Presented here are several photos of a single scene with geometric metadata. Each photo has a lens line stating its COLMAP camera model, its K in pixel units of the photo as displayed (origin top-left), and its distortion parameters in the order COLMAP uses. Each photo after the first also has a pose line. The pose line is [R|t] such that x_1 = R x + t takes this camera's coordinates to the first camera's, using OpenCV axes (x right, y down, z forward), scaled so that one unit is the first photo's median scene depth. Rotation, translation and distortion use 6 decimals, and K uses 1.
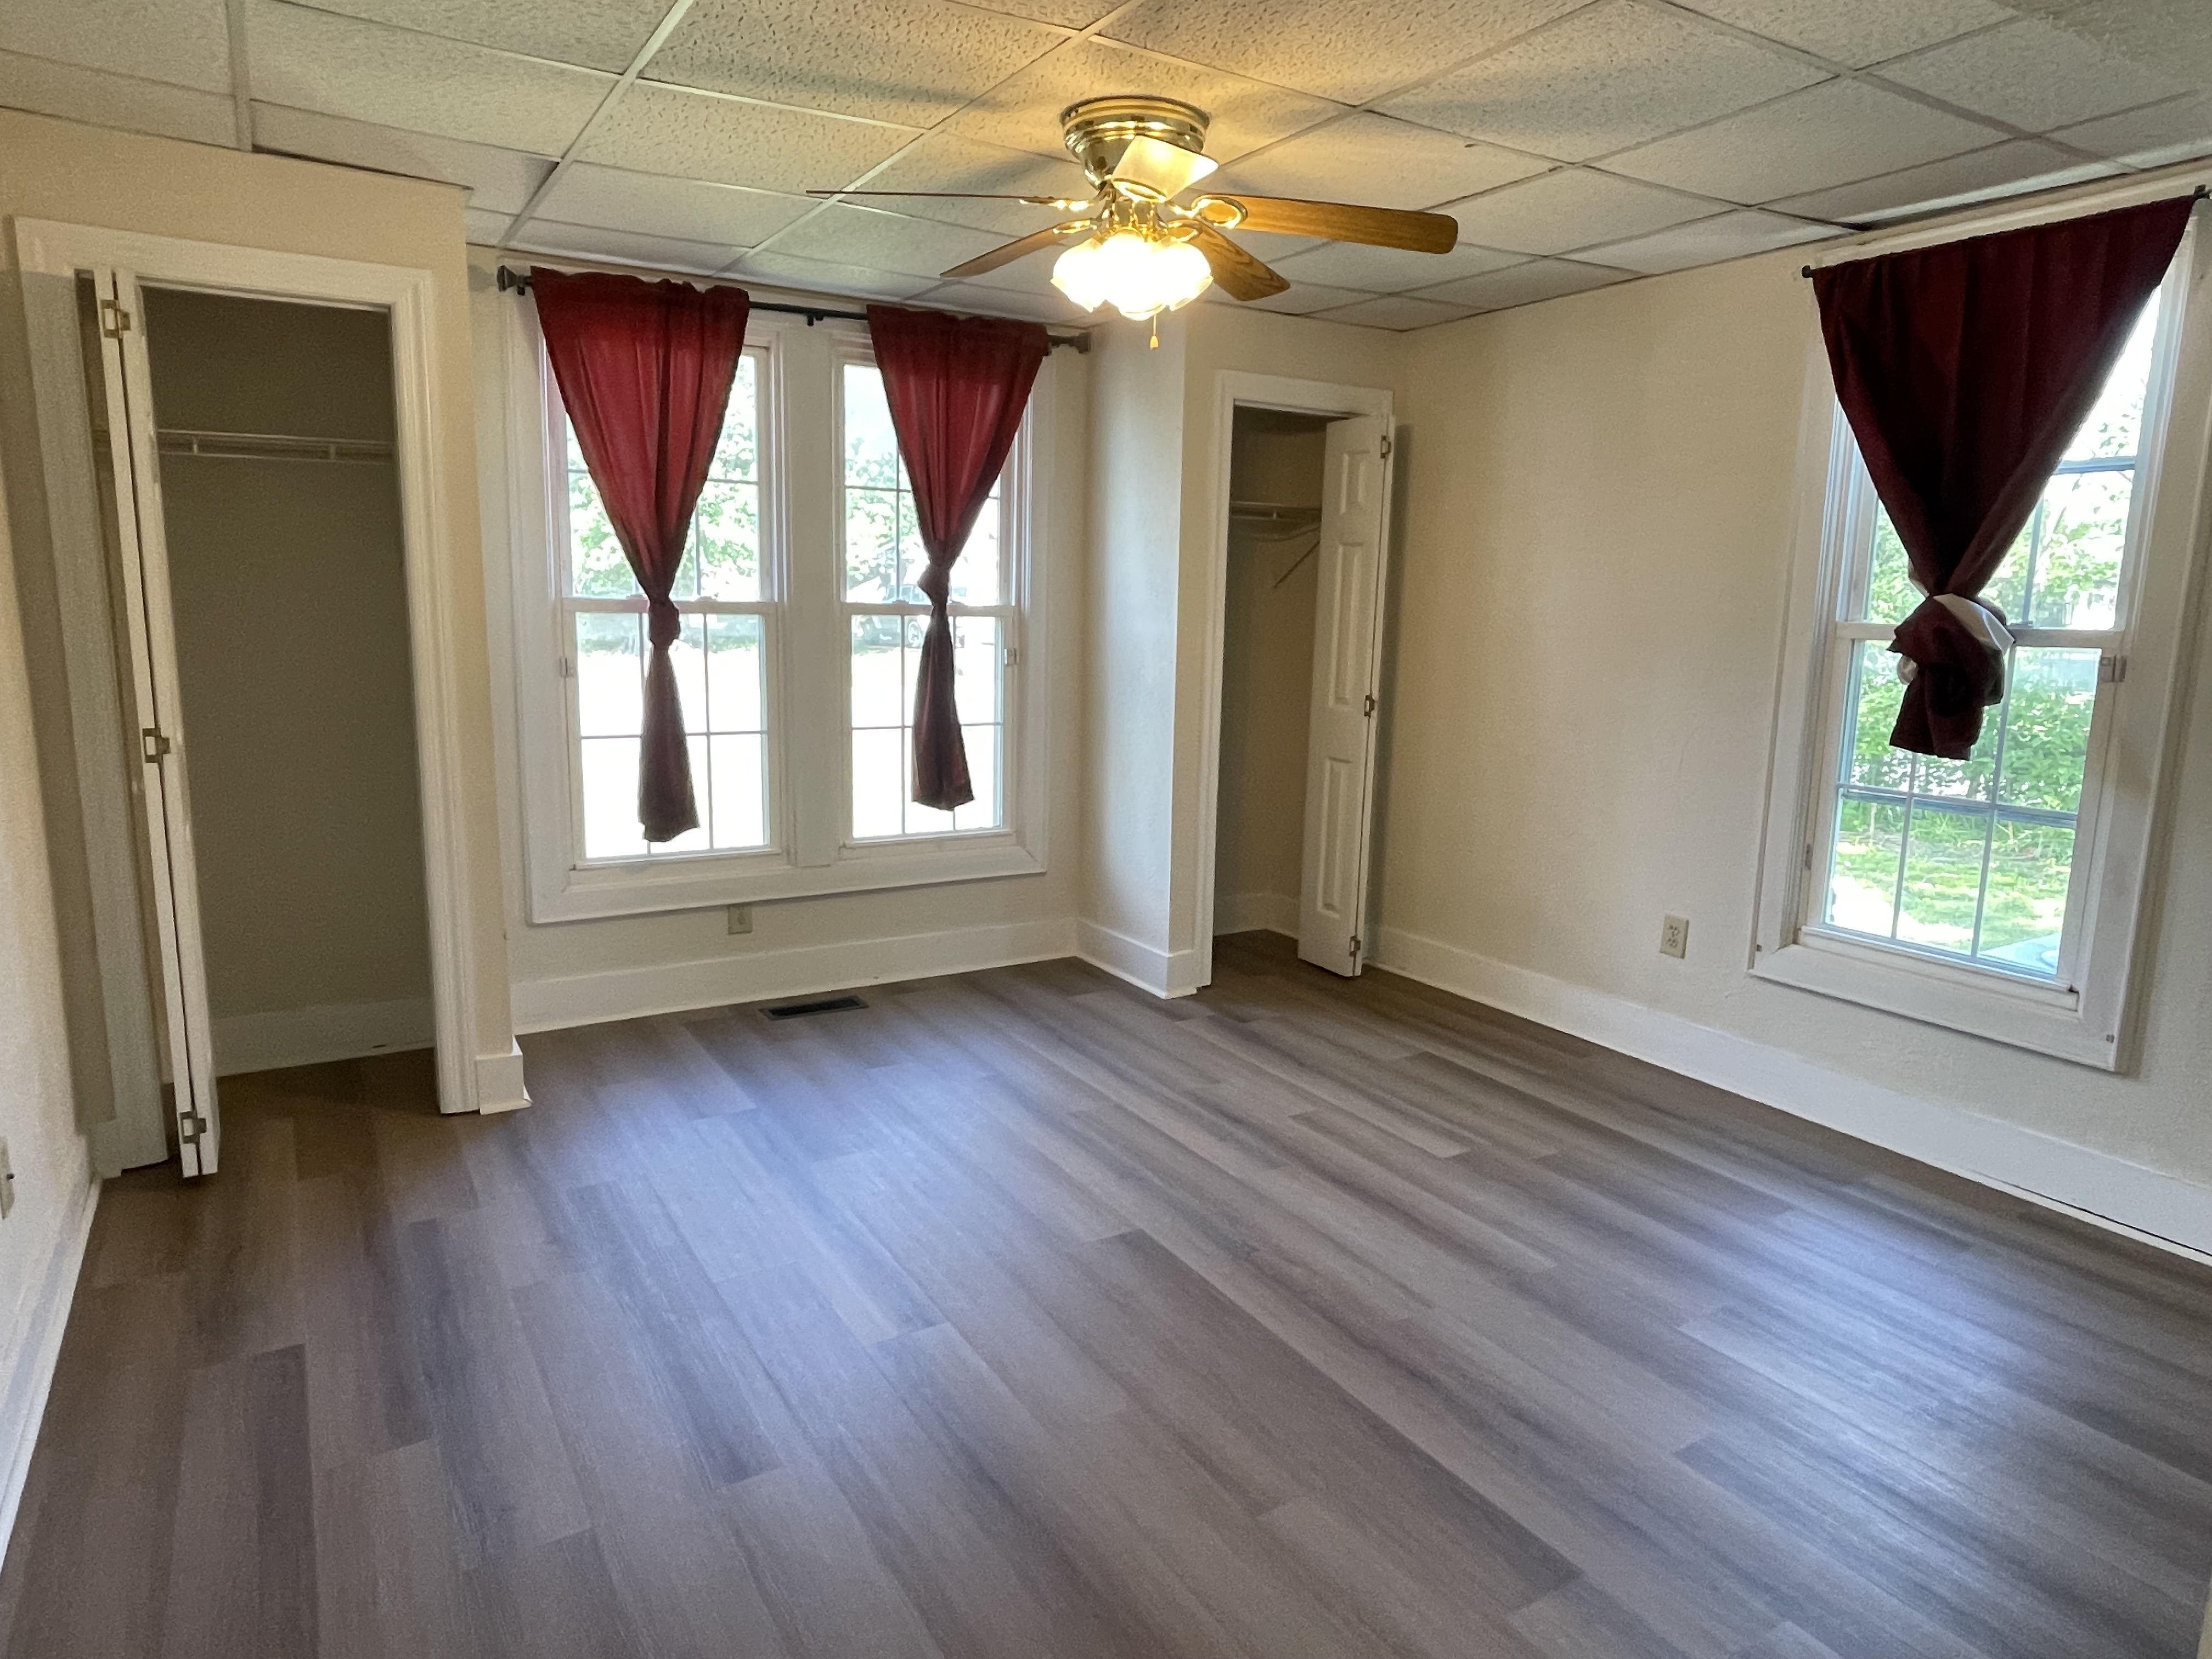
lens RADIAL K [[1368.9, 0, 1106.0], [0, 1368.9, 829.5], [0, 0, 1]] dist [0.002855, 0.000413]
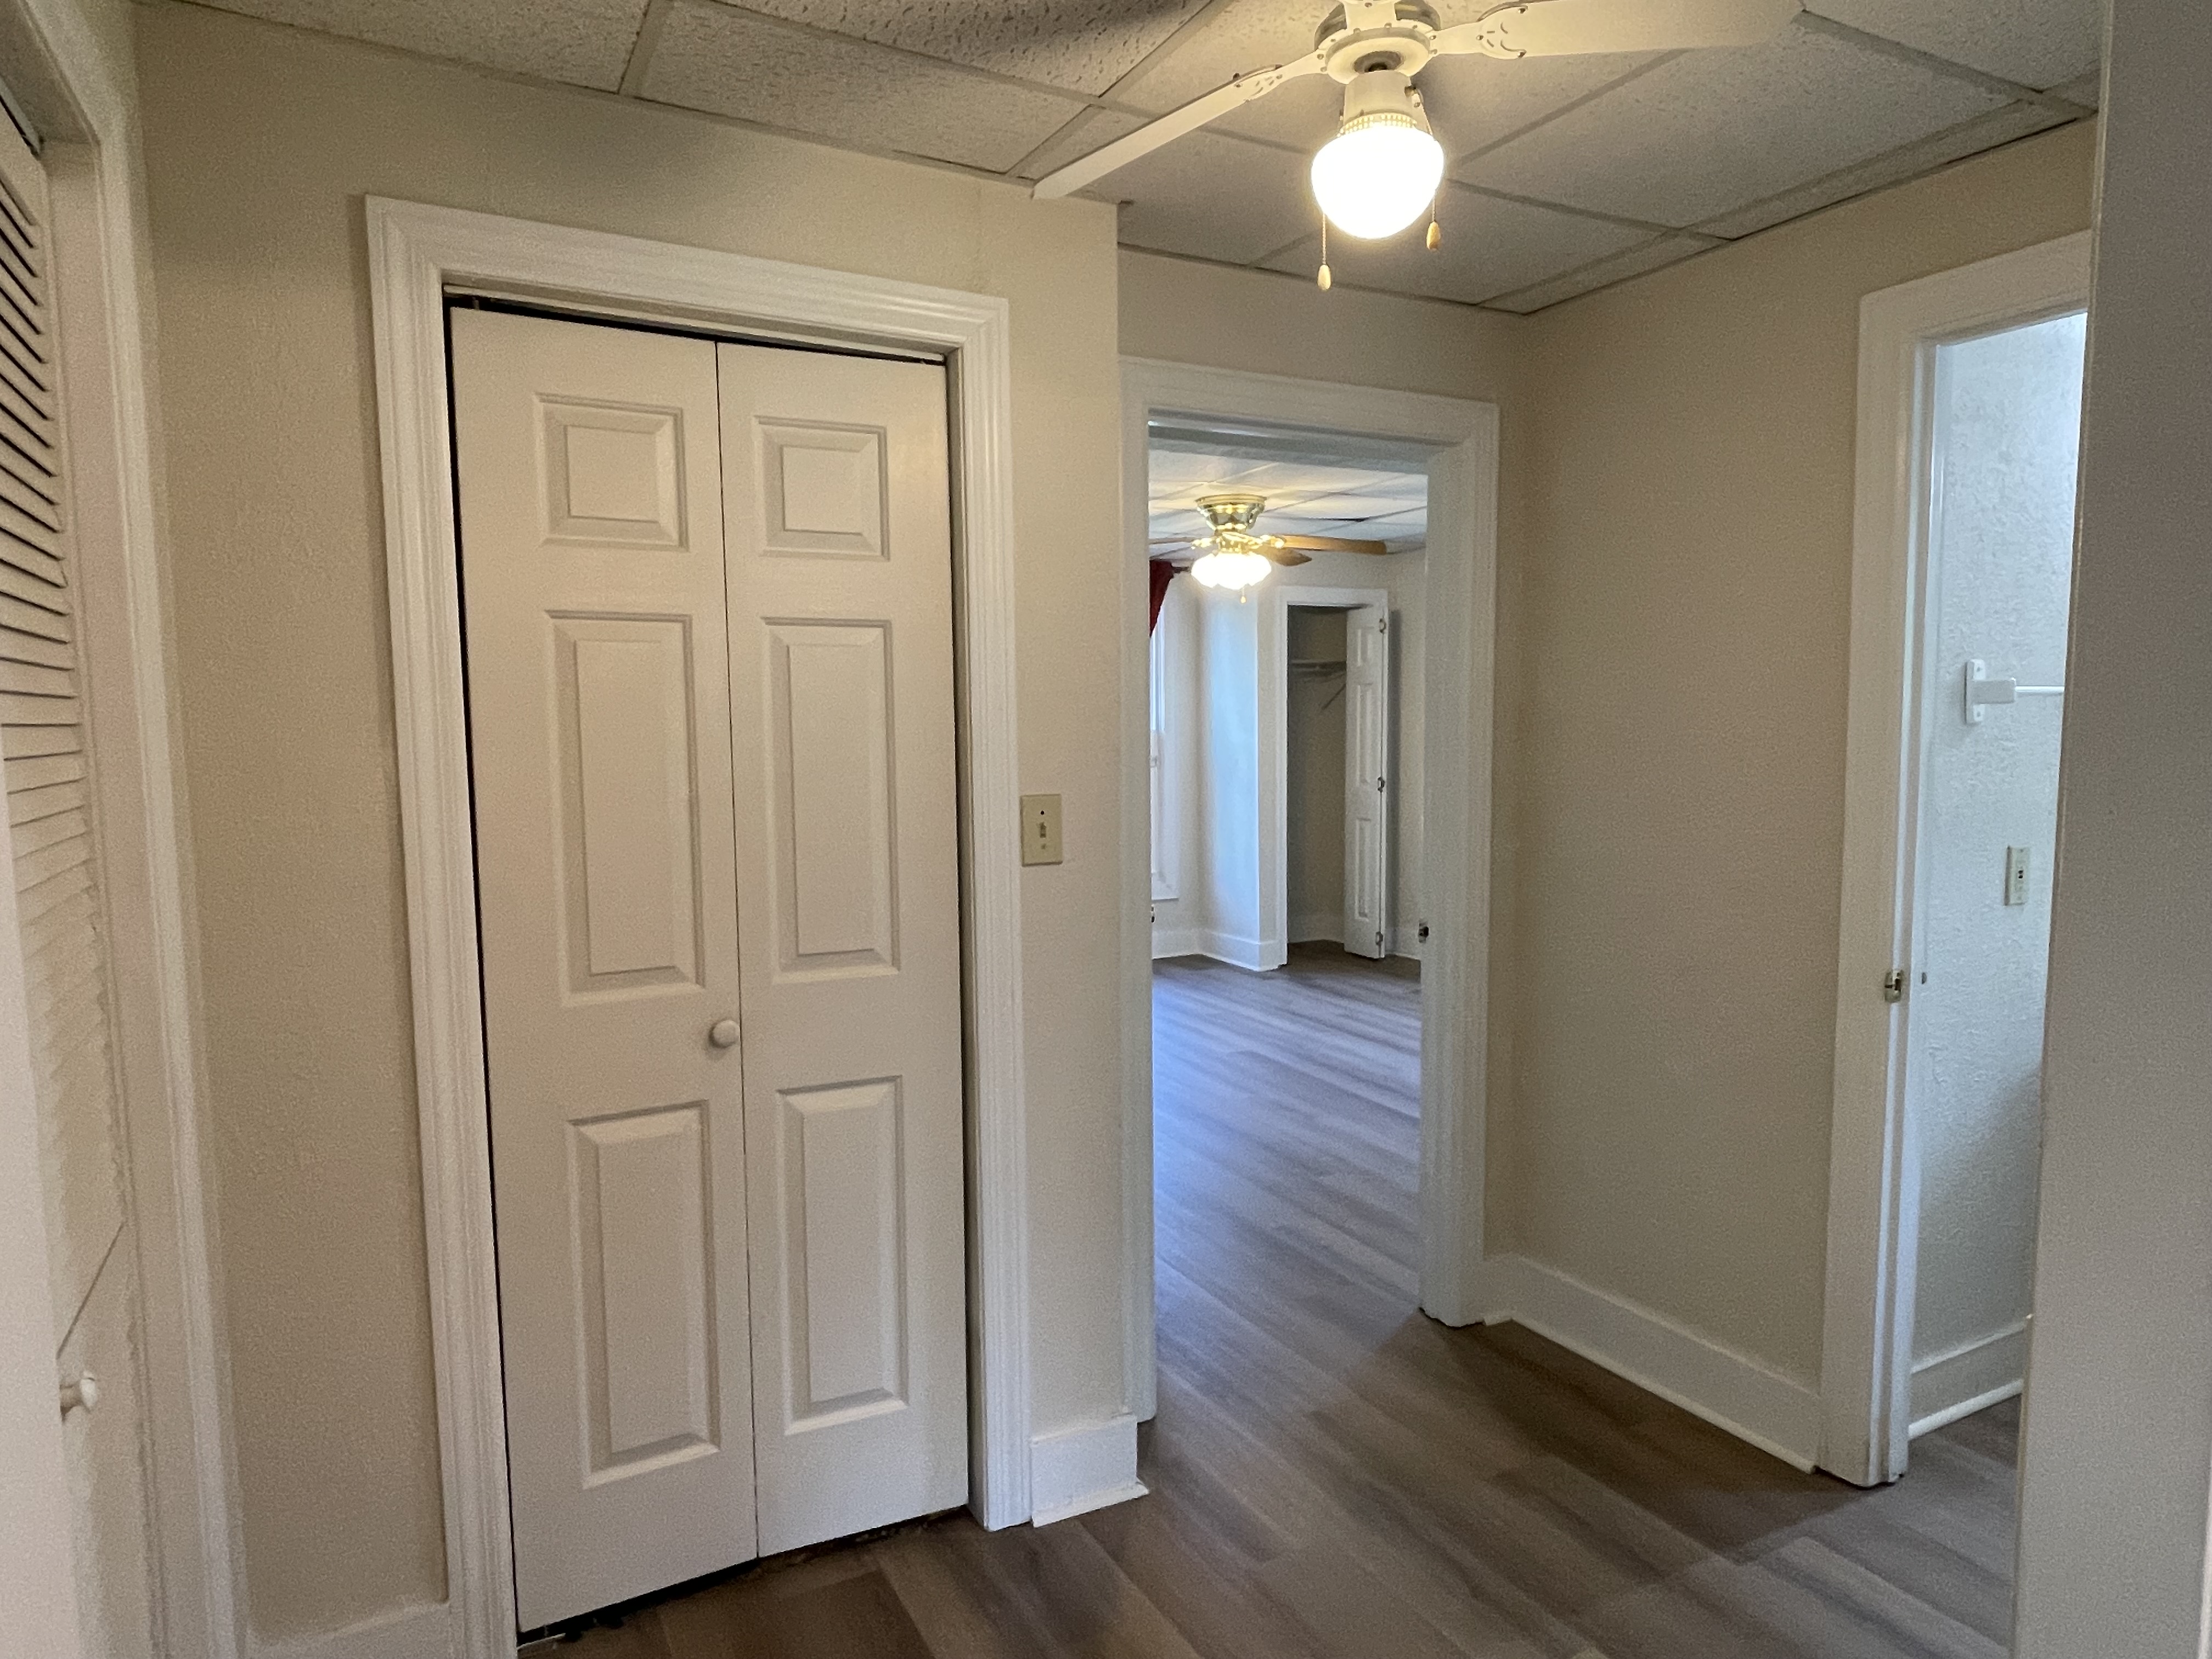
lens RADIAL K [[1368.9, 0, 1106.0], [0, 1368.9, 829.5], [0, 0, 1]] dist [0.002855, 0.000413]
pose [[0.997913, -0.030566, -0.056888, -0.038082], [0.025507, 0.995828, -0.087617, 0.095202], [0.059329, 0.085983, 0.994529, -0.607852]]
